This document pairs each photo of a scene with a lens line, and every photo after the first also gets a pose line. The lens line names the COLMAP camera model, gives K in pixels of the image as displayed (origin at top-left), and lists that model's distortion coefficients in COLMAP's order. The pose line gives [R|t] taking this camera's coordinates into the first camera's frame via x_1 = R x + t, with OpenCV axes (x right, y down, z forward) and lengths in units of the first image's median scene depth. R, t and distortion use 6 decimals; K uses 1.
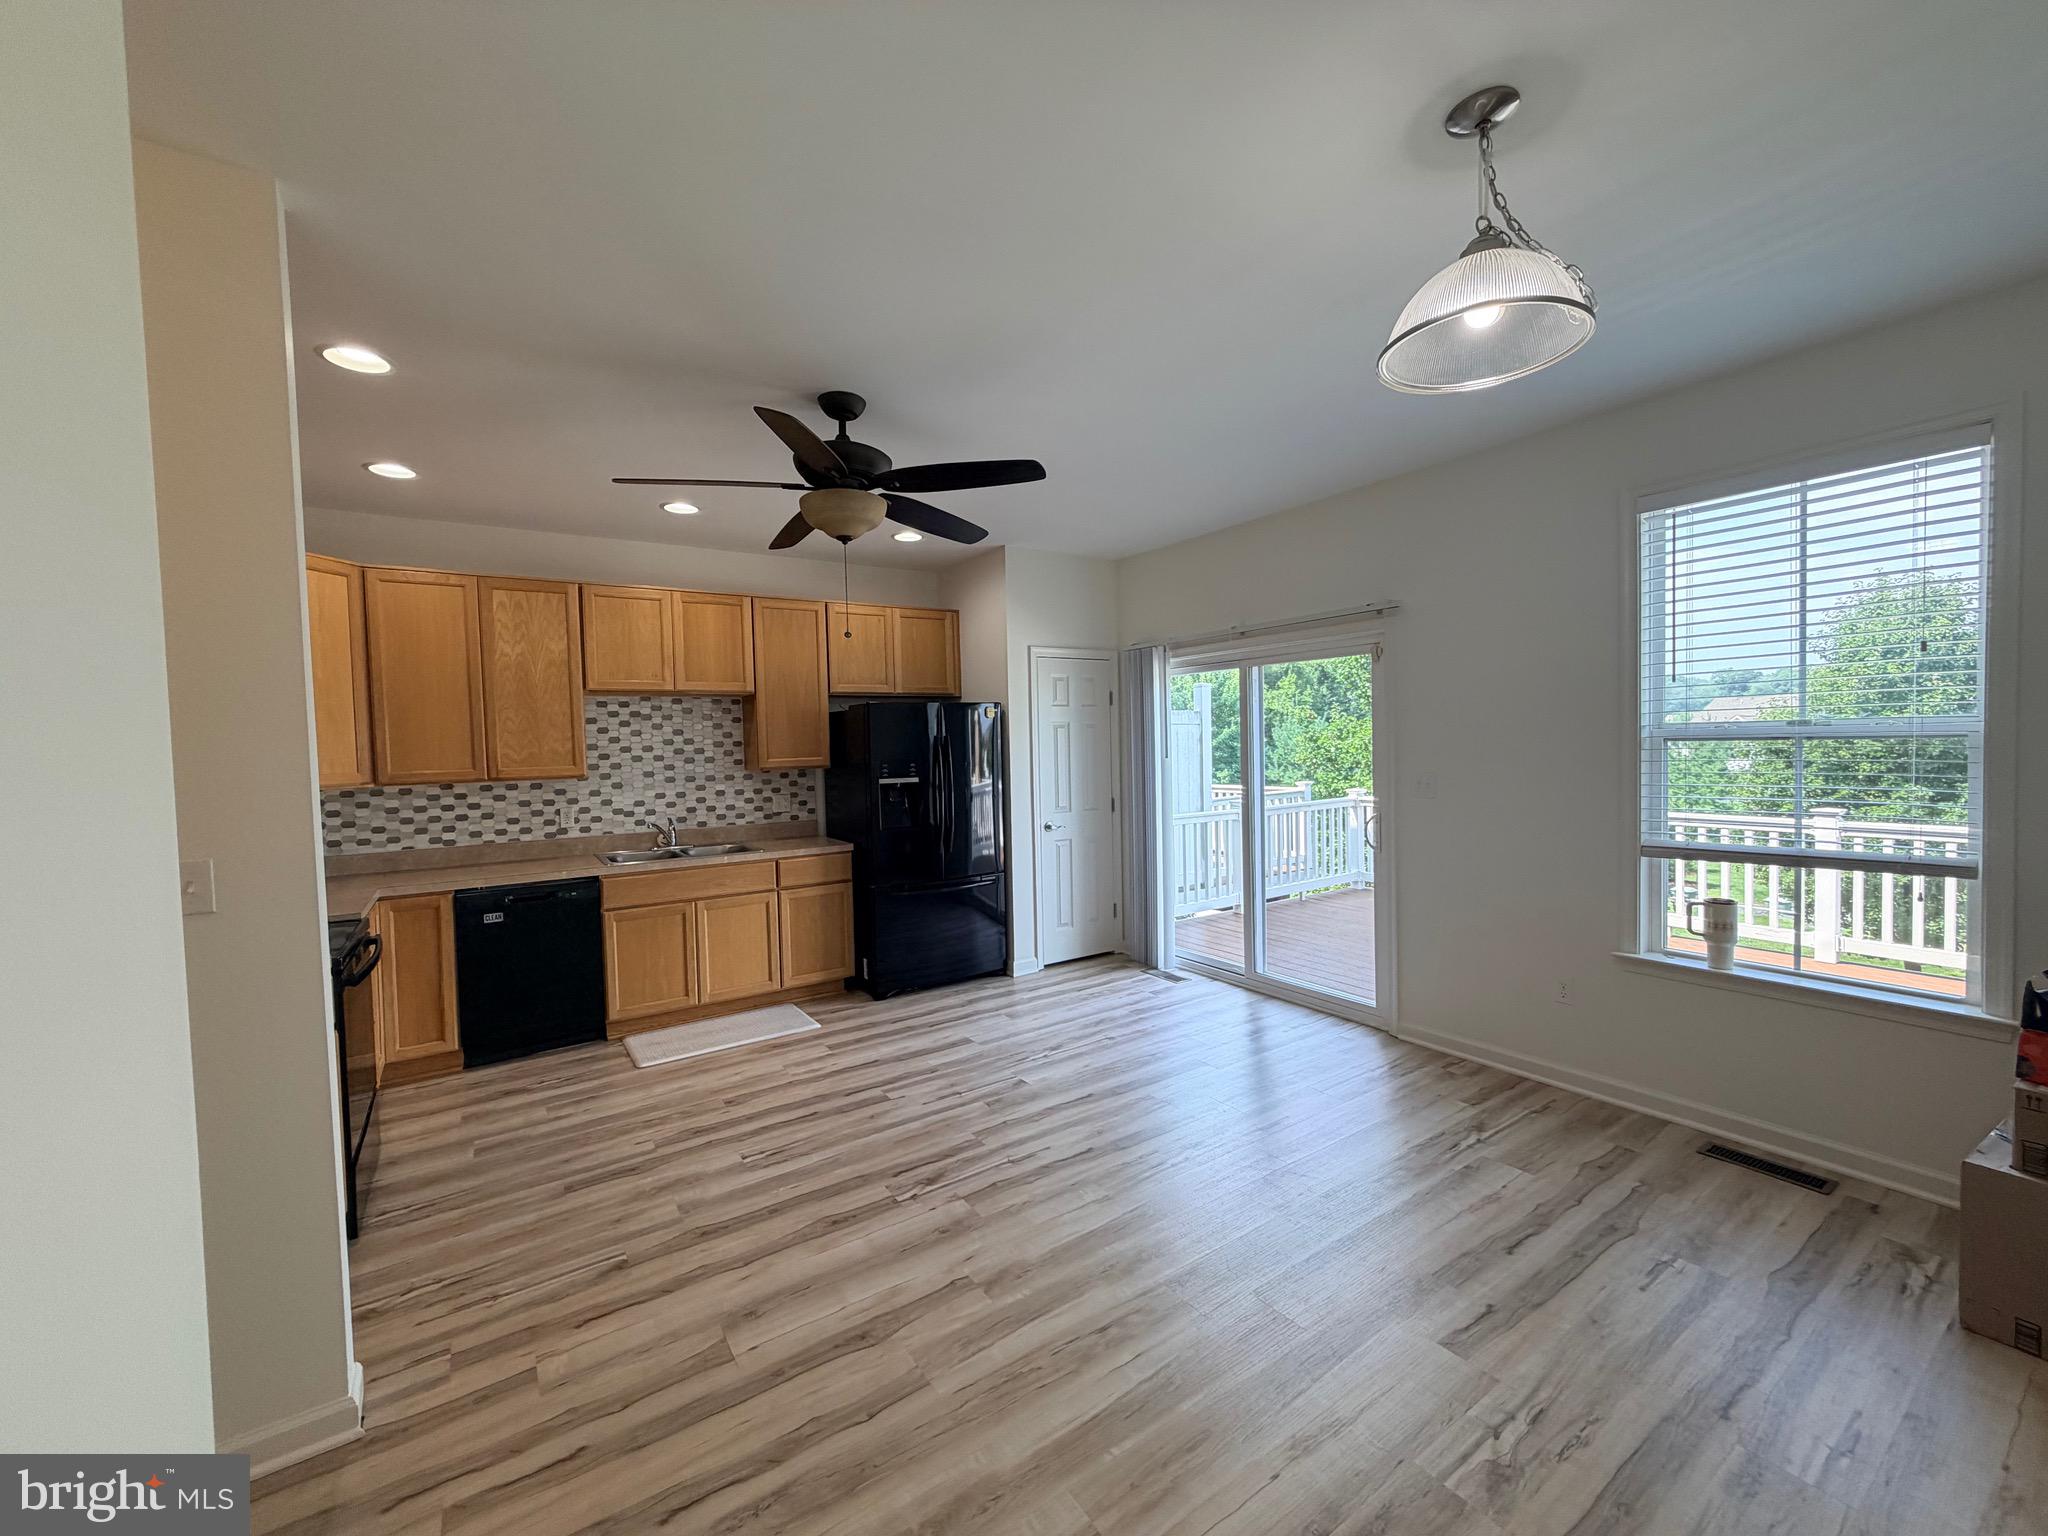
lens RADIAL K [[813.7, 0, 1016.8], [0, 813.7, 768.9], [0, 0, 1]] dist [0.003034, 0.000299]
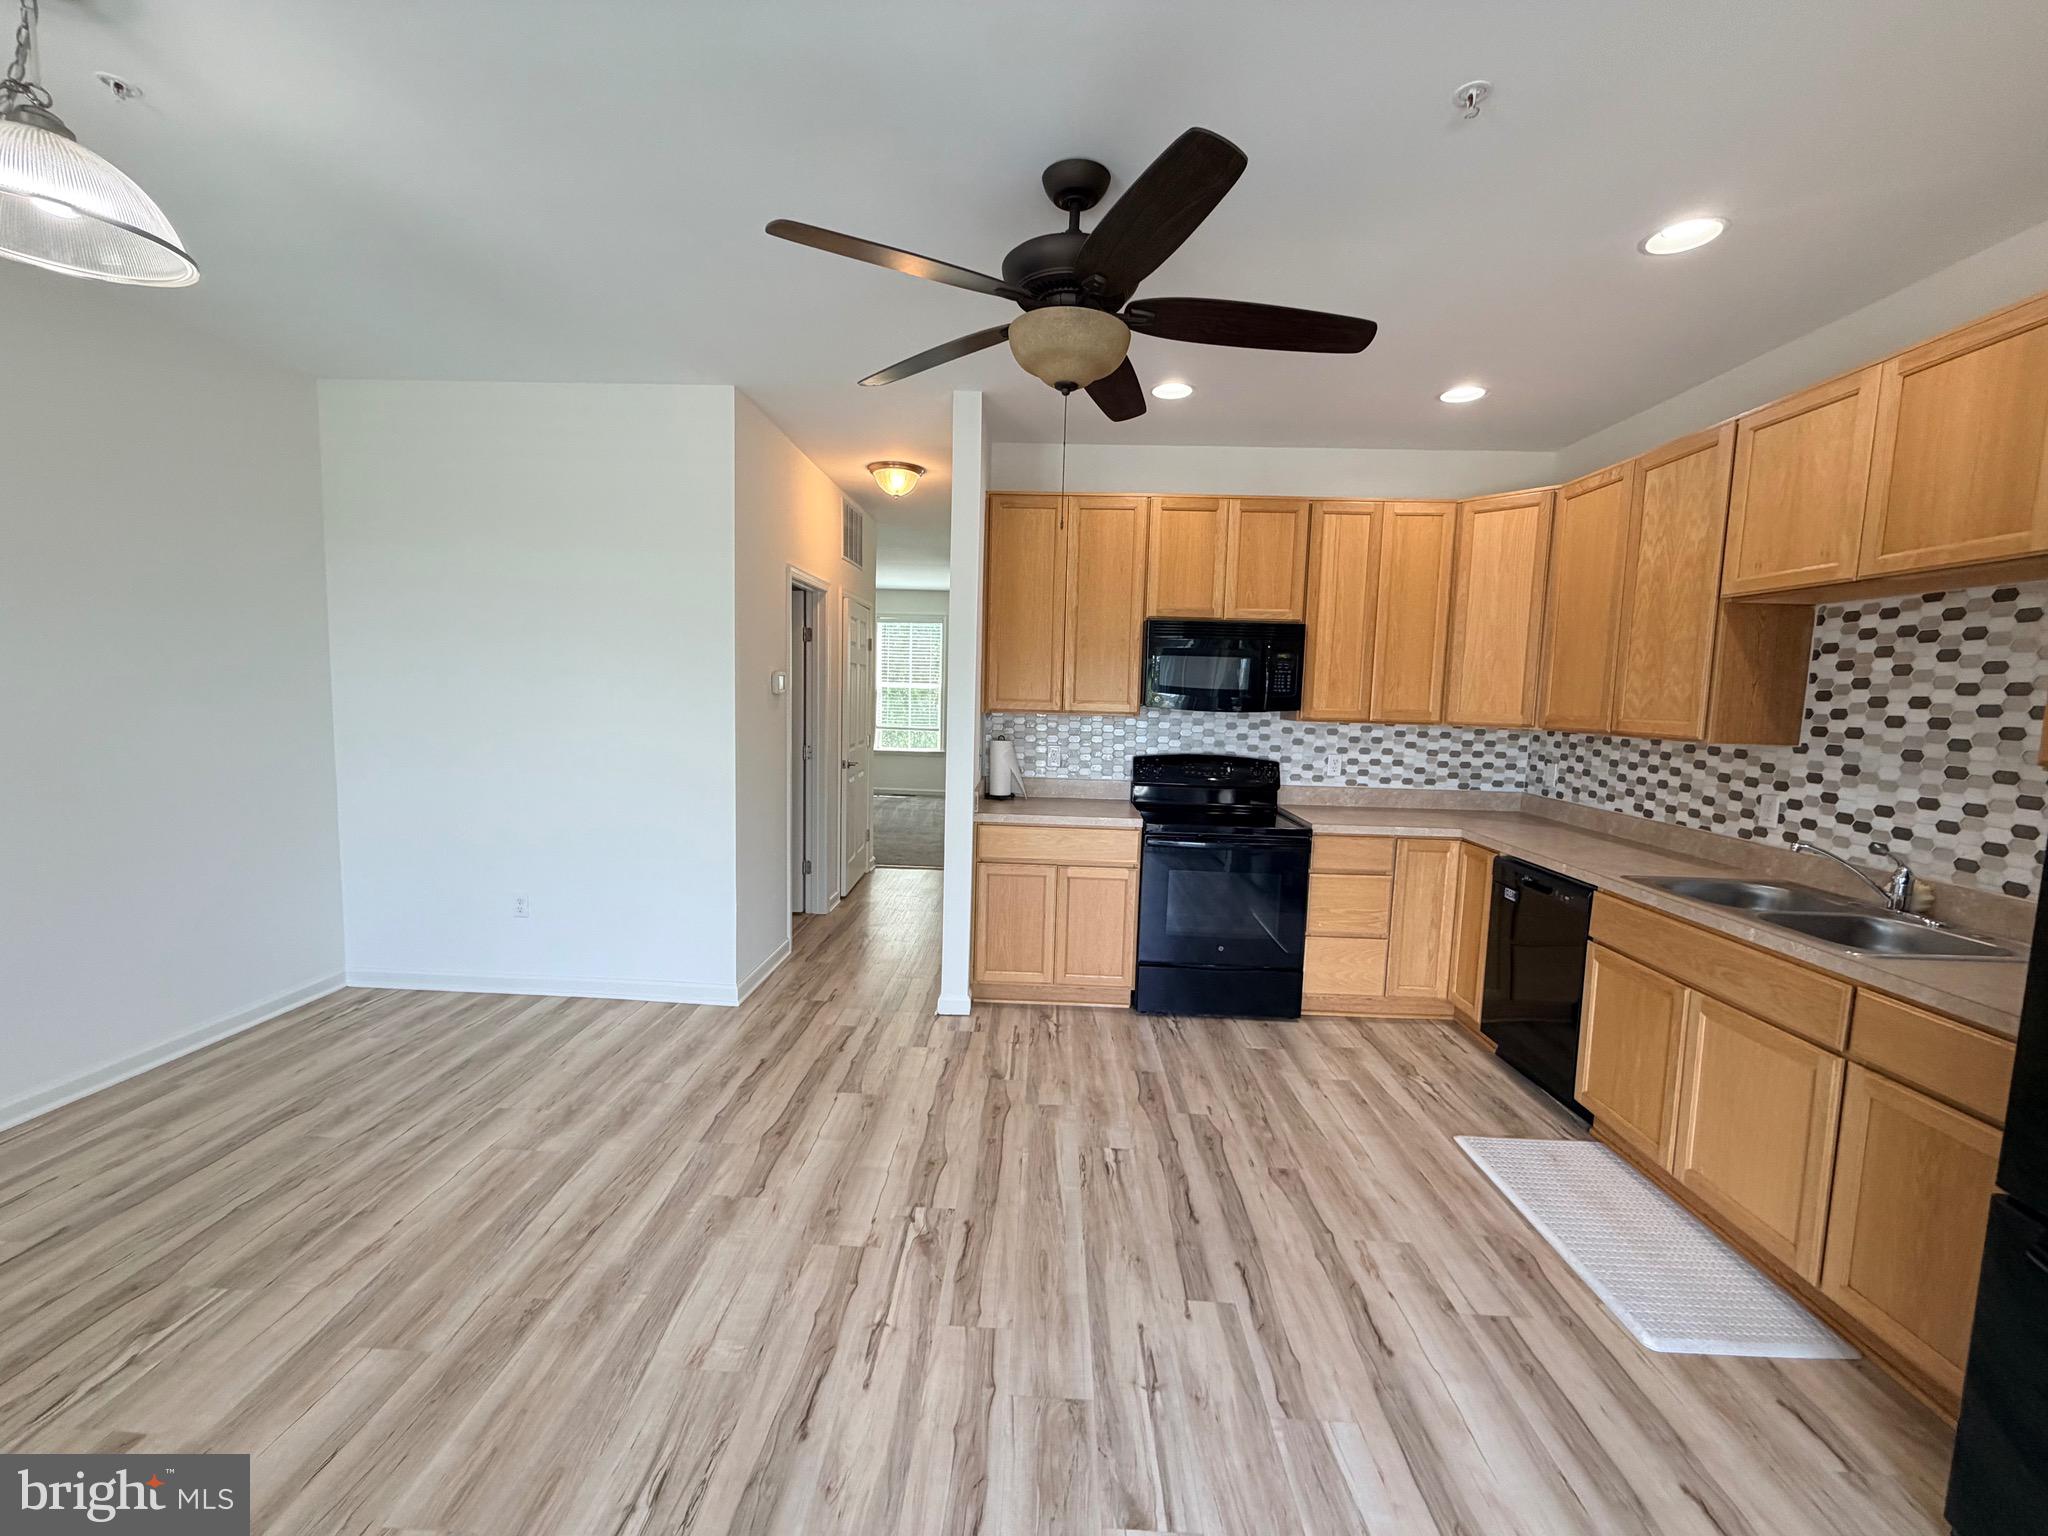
lens RADIAL K [[813.7, 0, 1019.5], [0, 813.7, 767.4], [0, 0, 1]] dist [0.003034, 0.000299]
pose [[-0.582432, 0.086948, -0.808216, 0.367751], [-0.040327, 0.989948, 0.135561, -0.045146], [0.811878, 0.111548, -0.573071, 1.247622]]
